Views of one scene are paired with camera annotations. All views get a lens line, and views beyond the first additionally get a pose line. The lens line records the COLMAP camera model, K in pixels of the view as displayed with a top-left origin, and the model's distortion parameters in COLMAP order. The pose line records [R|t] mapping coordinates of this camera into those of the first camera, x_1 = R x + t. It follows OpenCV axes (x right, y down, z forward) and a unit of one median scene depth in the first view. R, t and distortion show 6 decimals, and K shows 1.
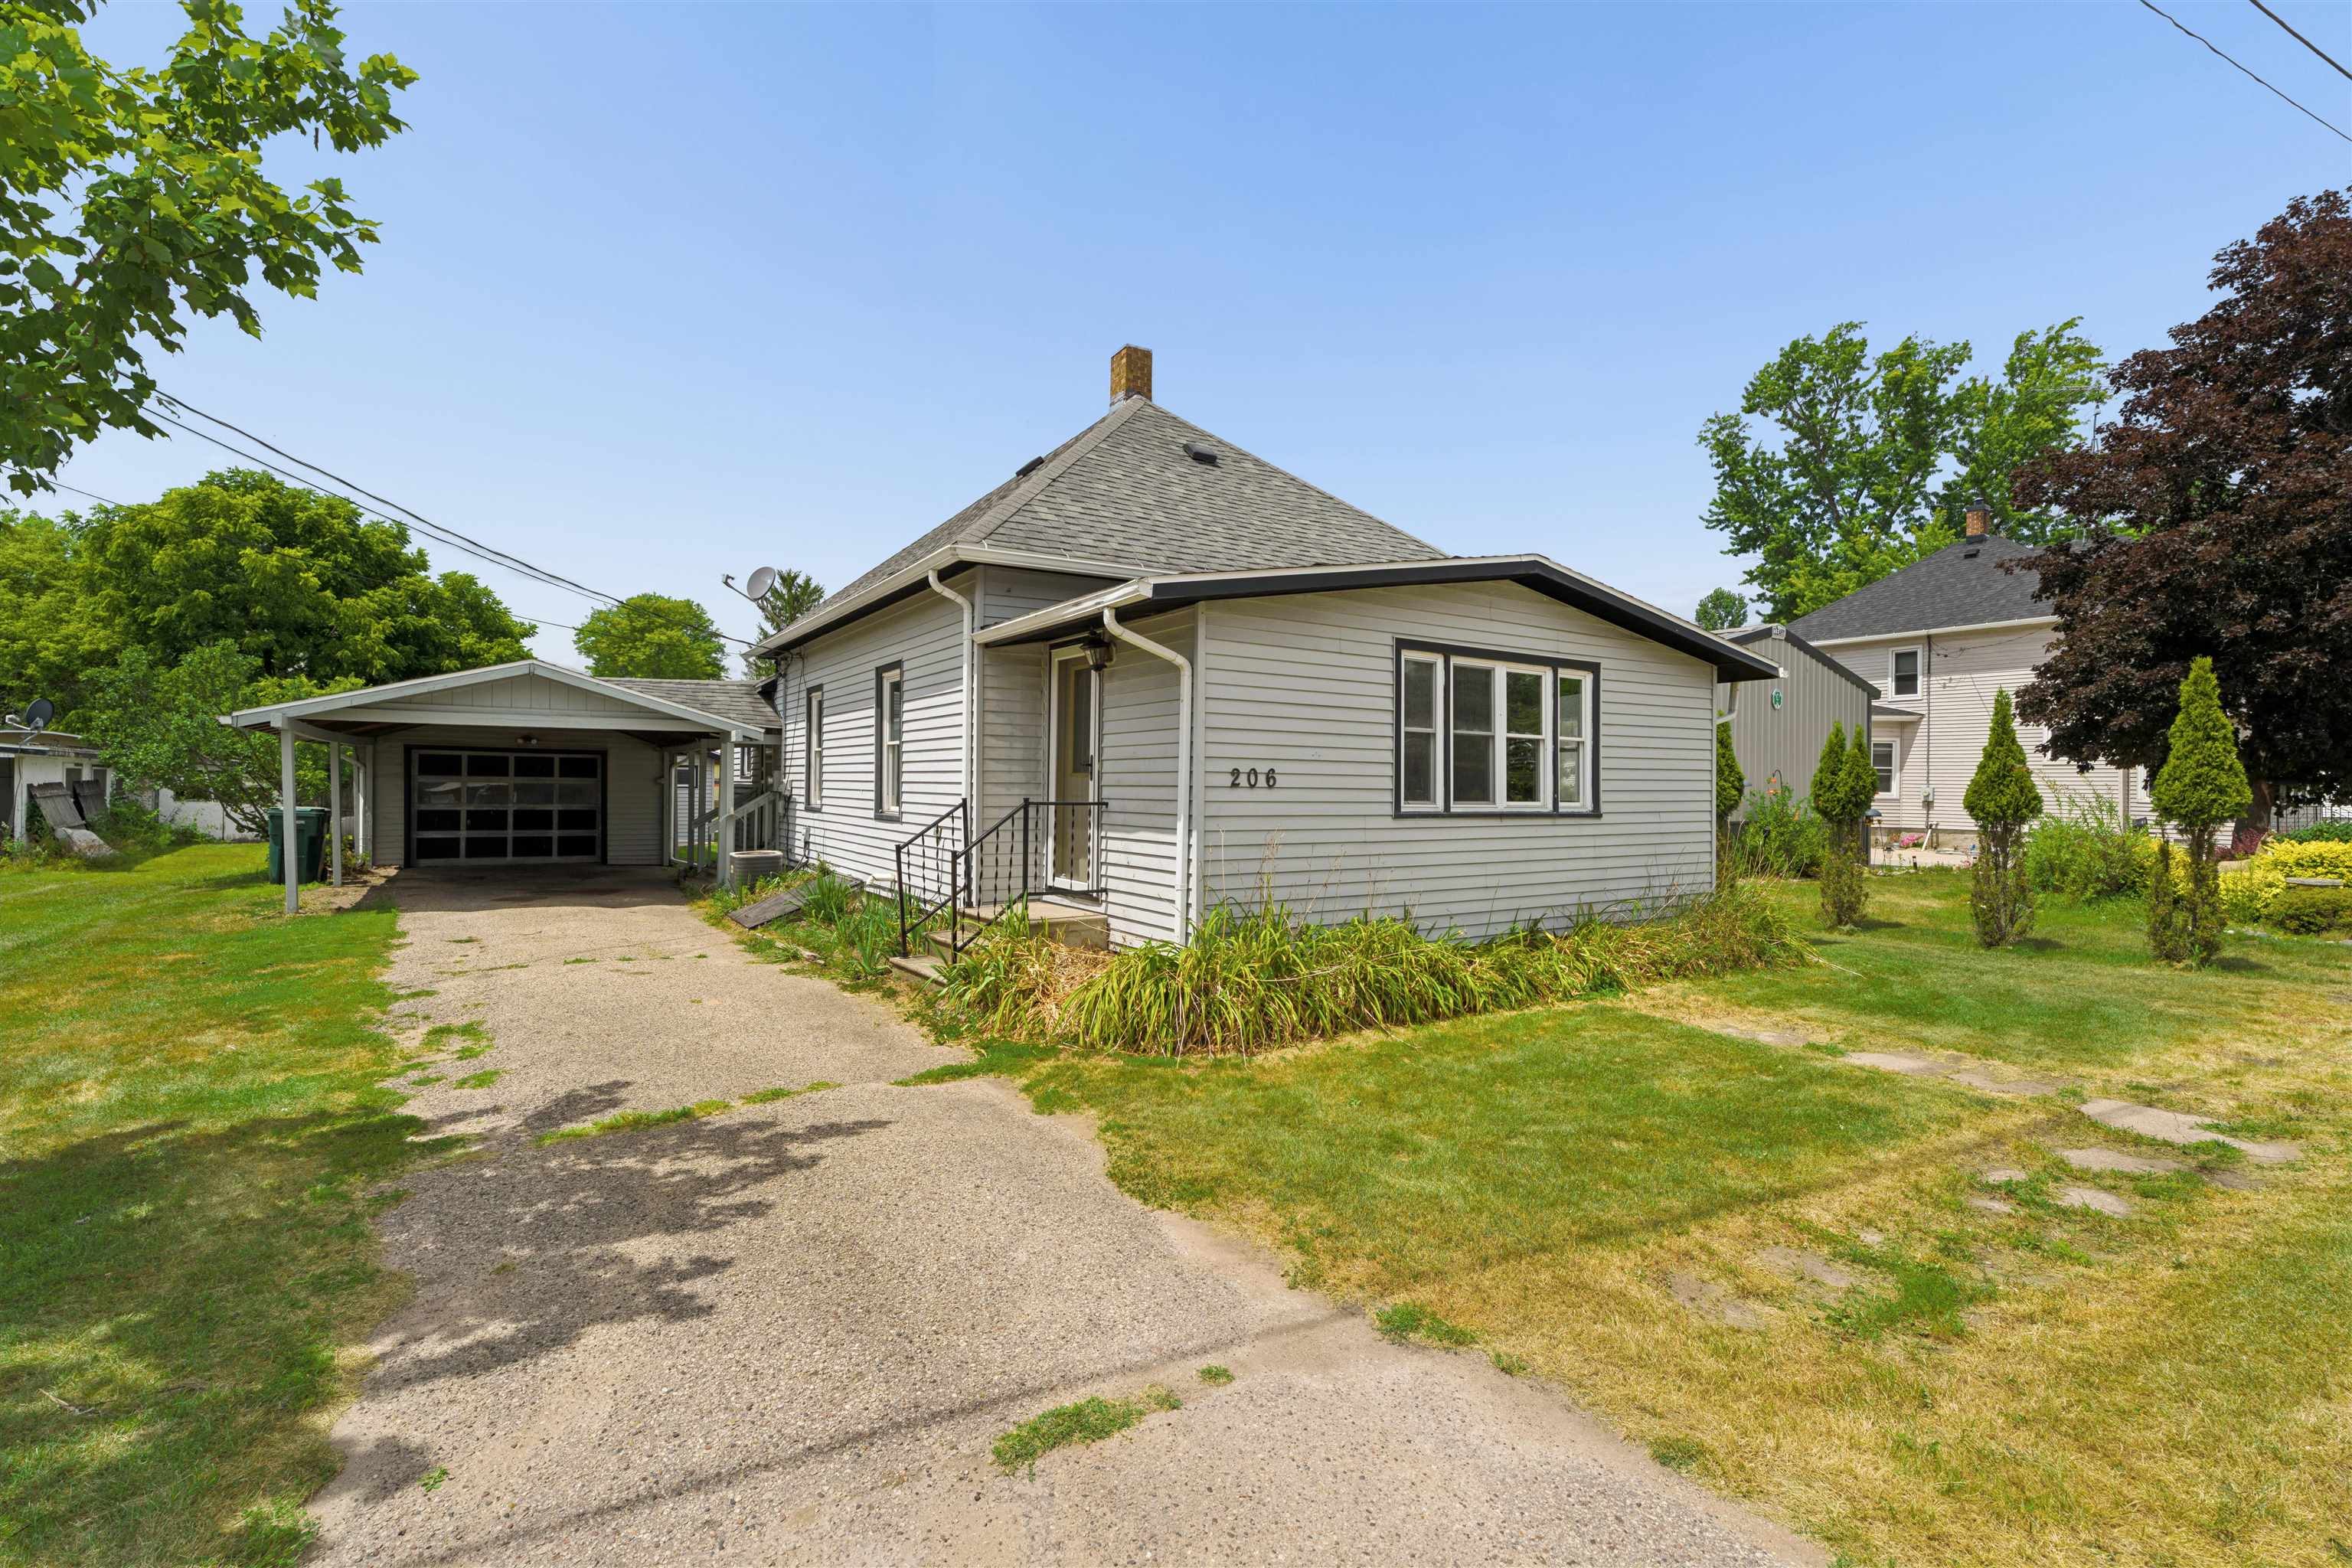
lens RADIAL K [[1070.9, 0, 1175.3], [0, 1070.9, 790.2], [0, 0, 1]] dist [-0.013617, 0.002209]
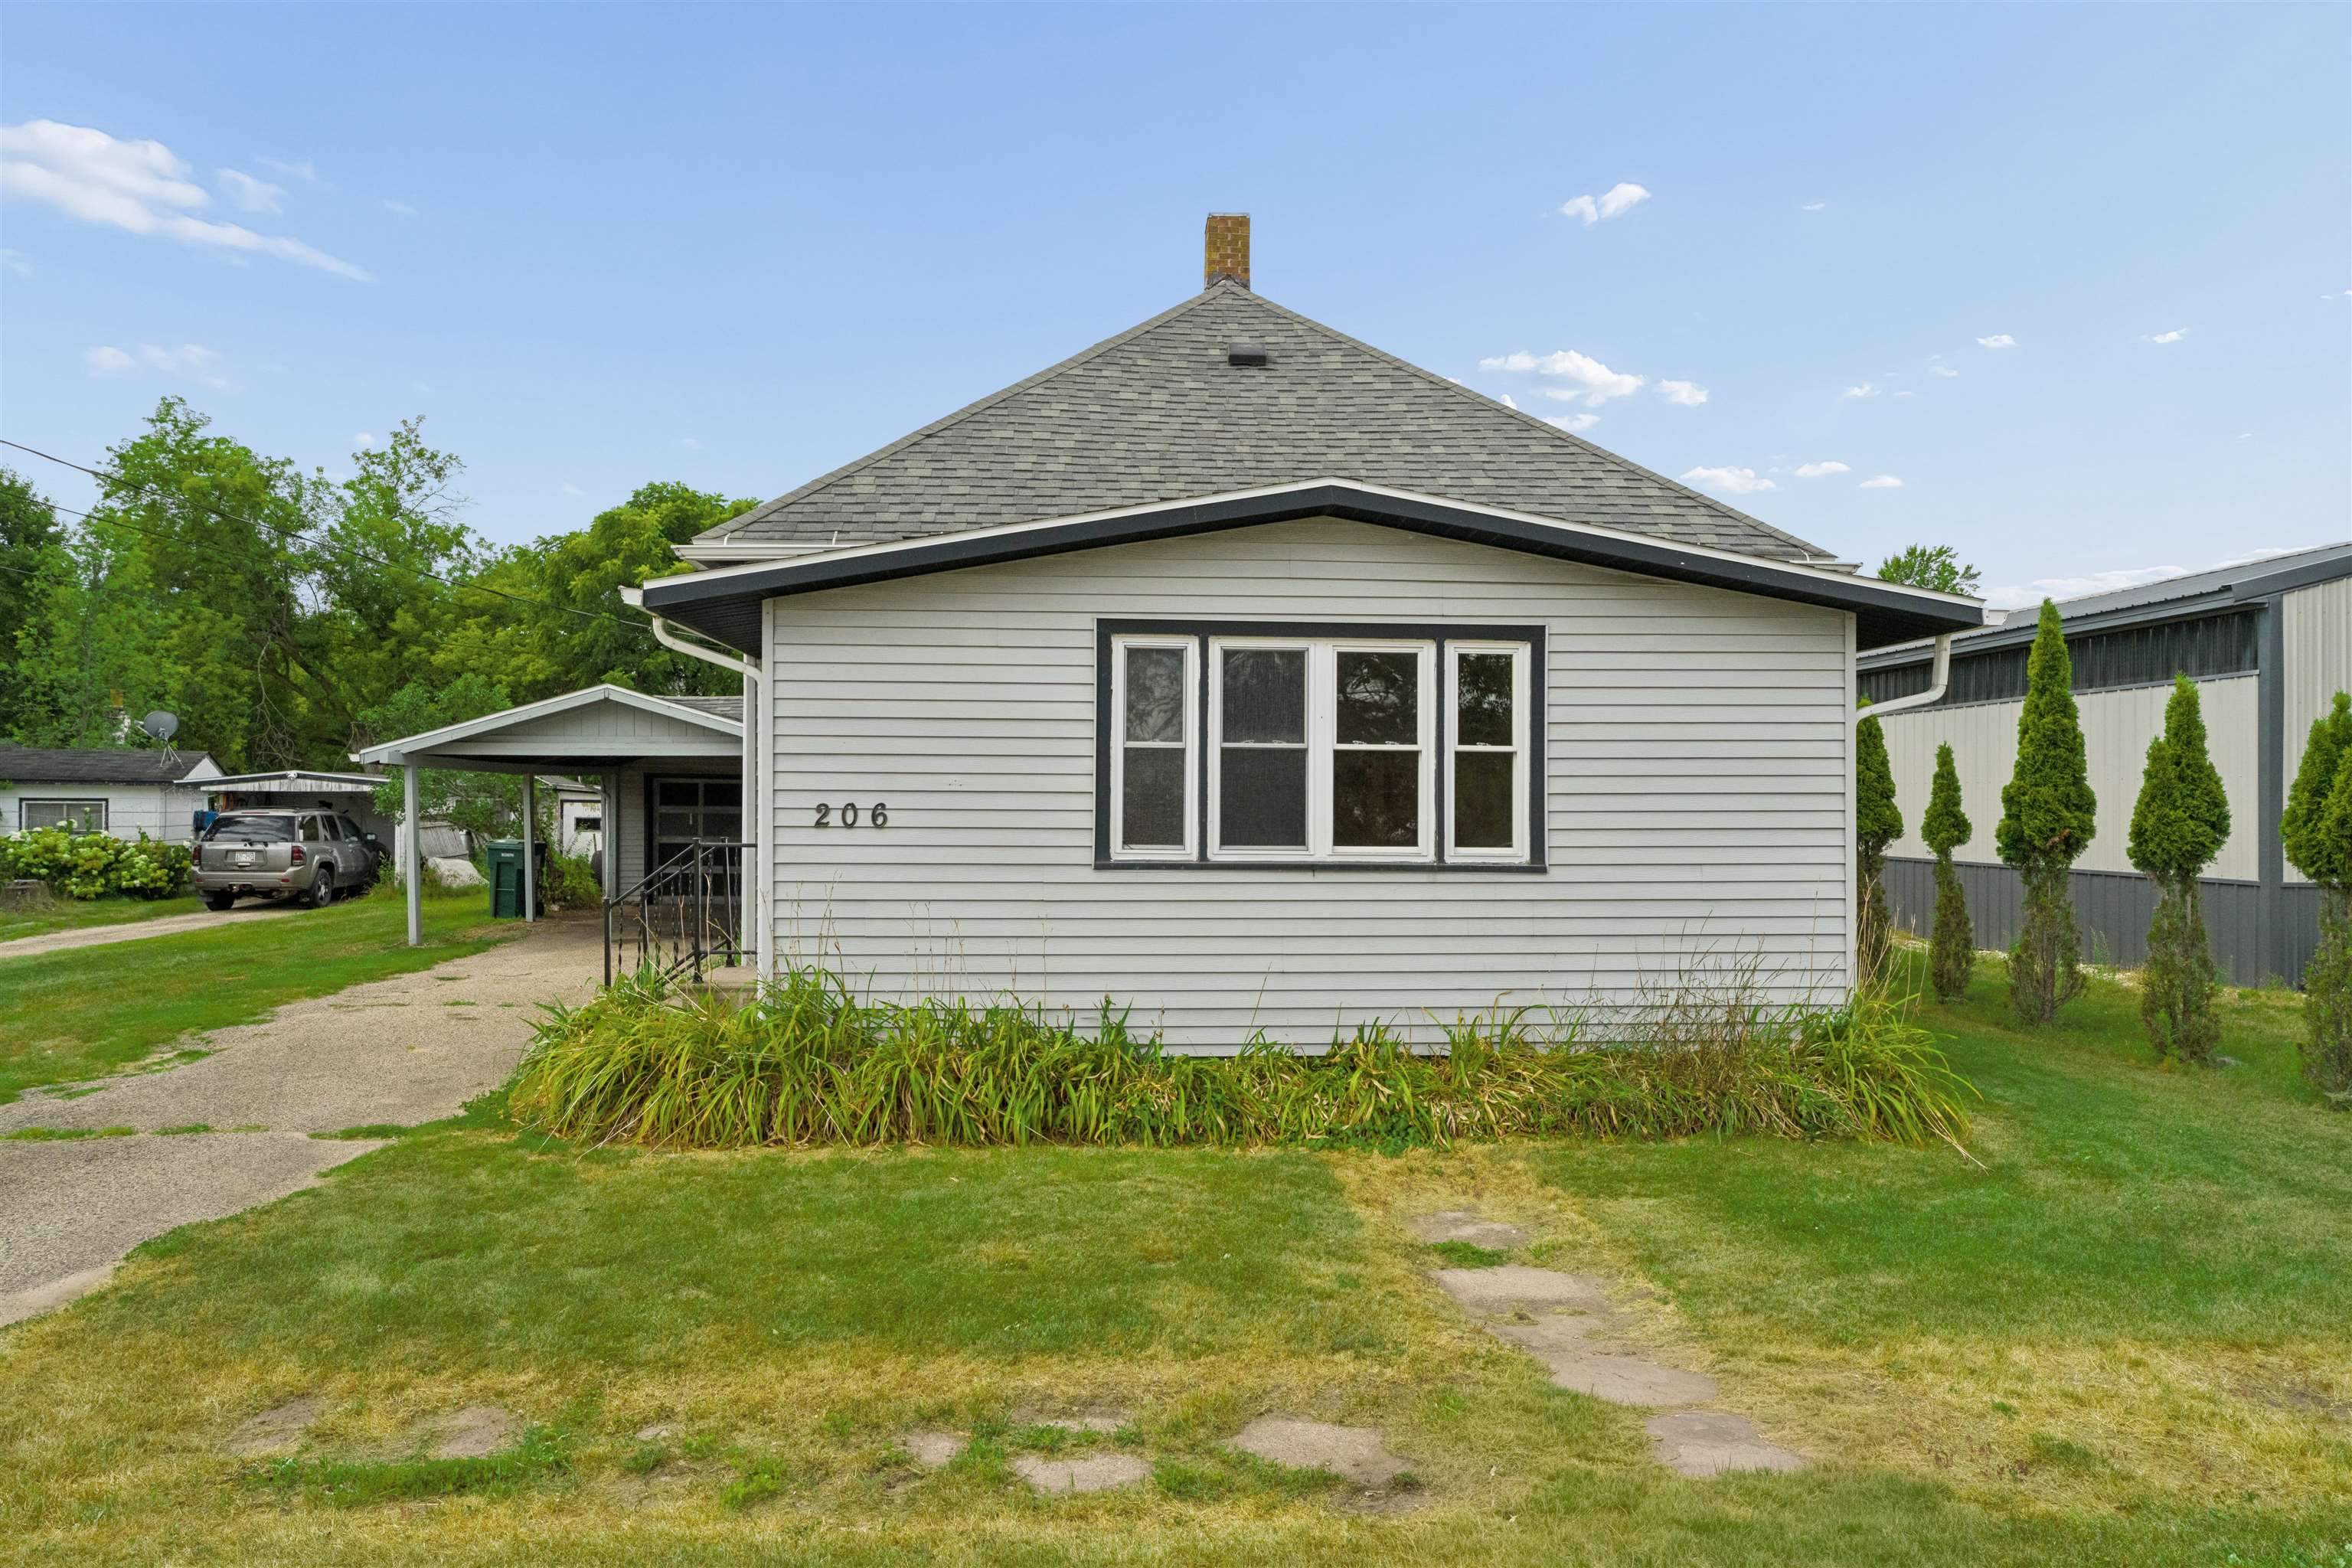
lens RADIAL K [[1570.8, 0, 1177.6], [0, 1570.8, 789.7], [0, 0, 1]] dist [-0.008355, 0.003629]
pose [[0.871085, -0.011059, -0.491008, 0.736462], [0.002461, 0.999832, -0.018153, -0.007417], [0.491127, 0.014604, 0.870966, 0.098412]]
